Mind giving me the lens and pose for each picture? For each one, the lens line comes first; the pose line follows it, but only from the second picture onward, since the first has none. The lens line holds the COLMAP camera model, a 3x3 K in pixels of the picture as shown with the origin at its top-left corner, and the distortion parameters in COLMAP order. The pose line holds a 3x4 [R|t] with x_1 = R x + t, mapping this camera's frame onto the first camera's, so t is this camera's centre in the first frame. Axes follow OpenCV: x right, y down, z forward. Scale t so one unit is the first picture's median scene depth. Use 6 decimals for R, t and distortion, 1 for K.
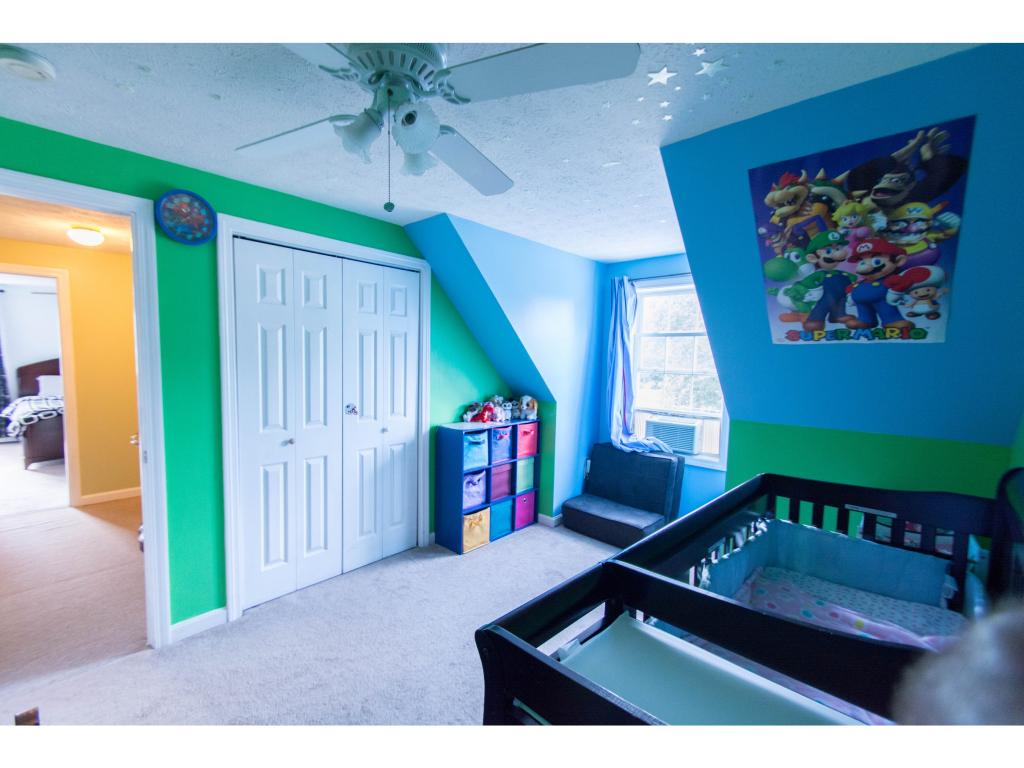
lens RADIAL K [[457.1, 0, 511.3], [0, 457.1, 391.7], [0, 0, 1]] dist [0.001786, -0.000141]
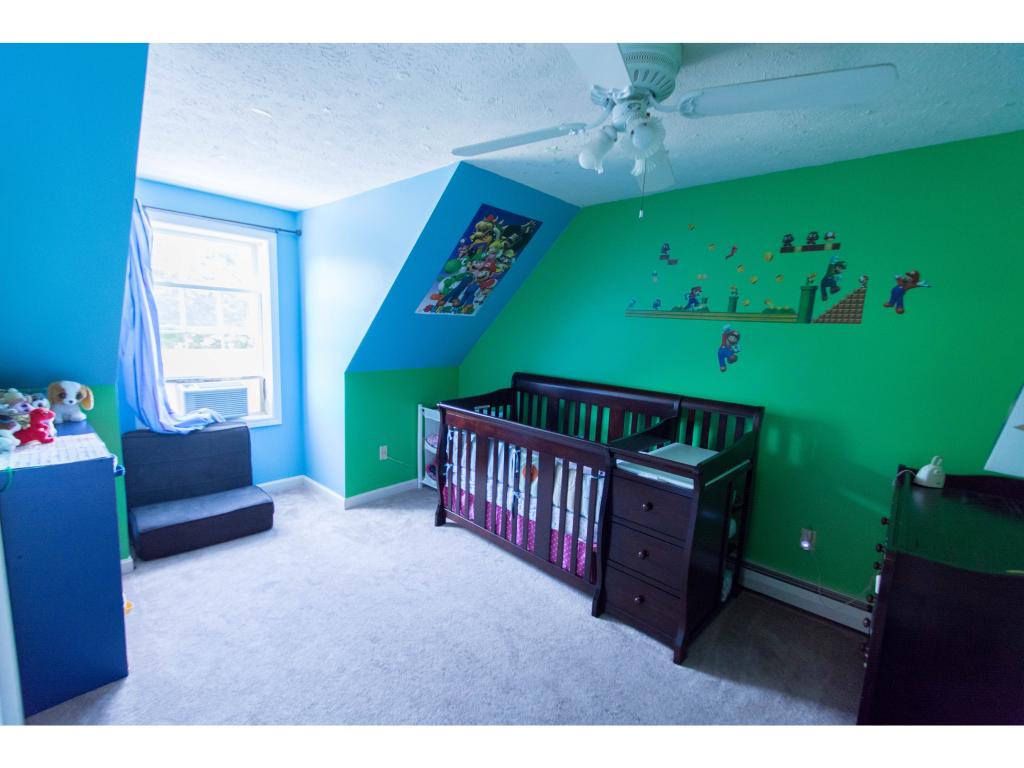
lens RADIAL K [[443.7, 0, 489.1], [0, 443.7, 386.8], [0, 0, 1]] dist [0.000540, 0.000033]
pose [[0.020578, -0.152631, 0.988069, -0.768394], [0.035363, 0.987771, 0.151849, -0.075549], [-0.999163, 0.031816, 0.025724, 0.705463]]
